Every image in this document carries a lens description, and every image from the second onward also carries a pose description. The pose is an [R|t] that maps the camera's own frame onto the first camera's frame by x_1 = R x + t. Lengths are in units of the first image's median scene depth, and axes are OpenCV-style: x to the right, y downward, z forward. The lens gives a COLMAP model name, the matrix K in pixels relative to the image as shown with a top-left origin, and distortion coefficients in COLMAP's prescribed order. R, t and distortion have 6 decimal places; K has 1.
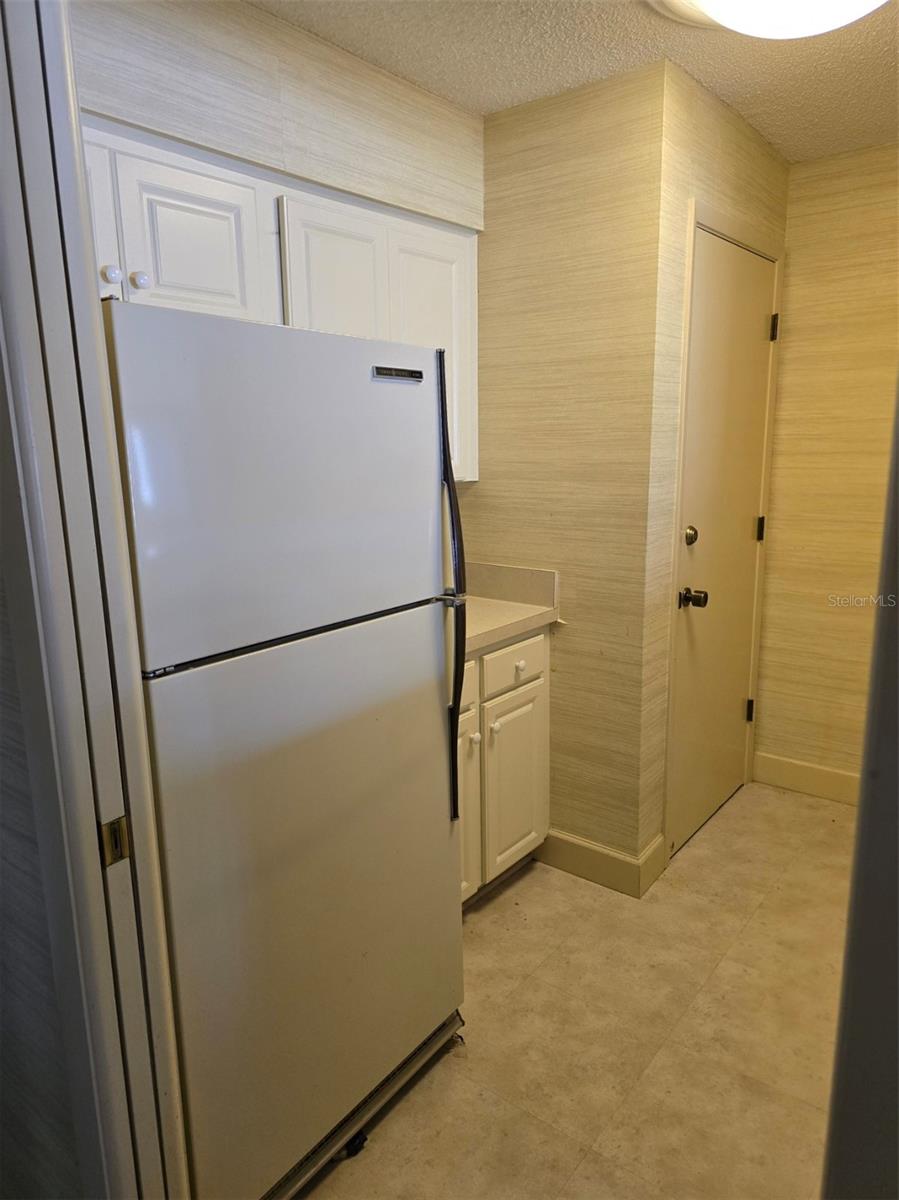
lens RADIAL K [[807.8, 0, 441.3], [0, 807.8, 615.3], [0, 0, 1]] dist [0.060916, -0.059852]
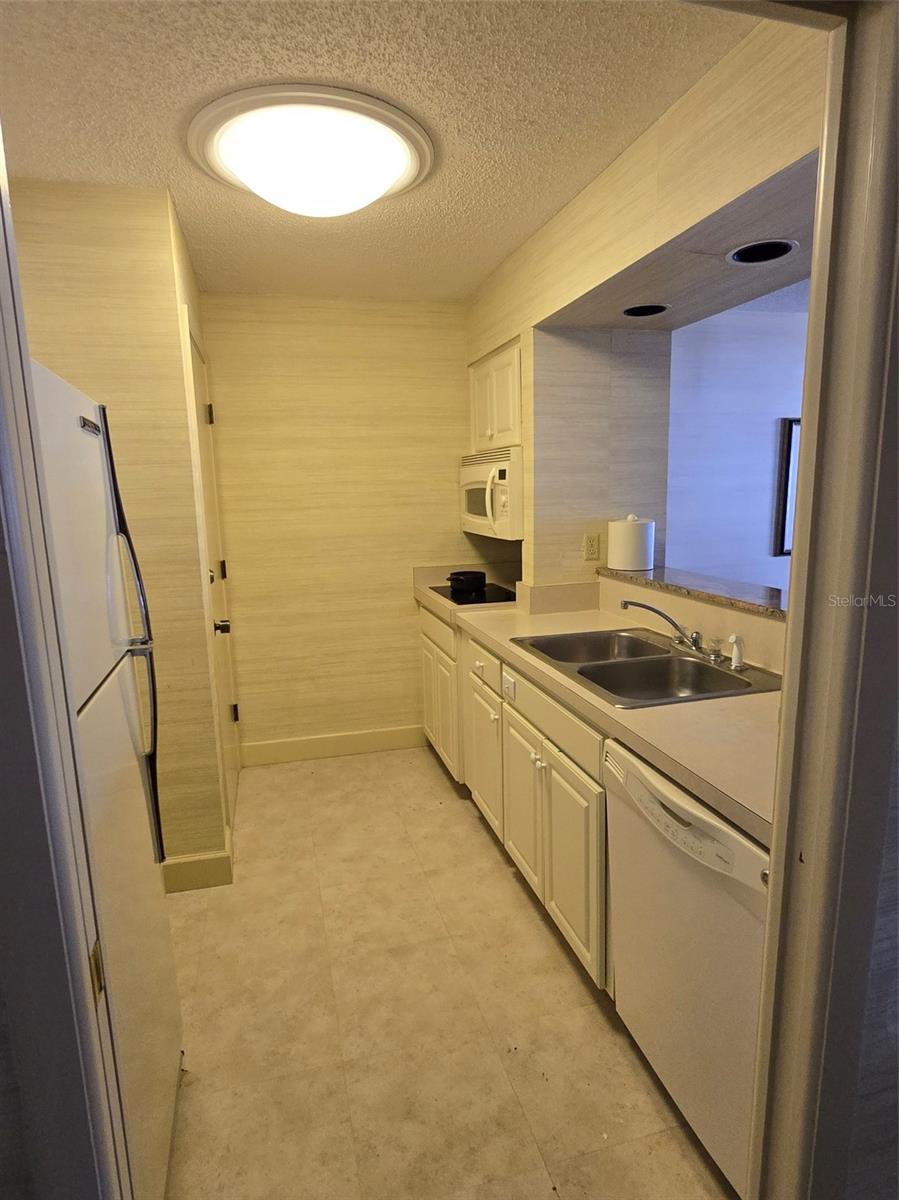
lens RADIAL K [[661.5, 0, 447.6], [0, 661.5, 616.9], [0, 0, 1]] dist [-0.003989, -0.003292]
pose [[0.606474, -0.147349, 0.781331, -0.285709], [0.185765, 0.981741, 0.040953, -0.014530], [-0.773098, 0.120307, 0.622772, 0.125558]]
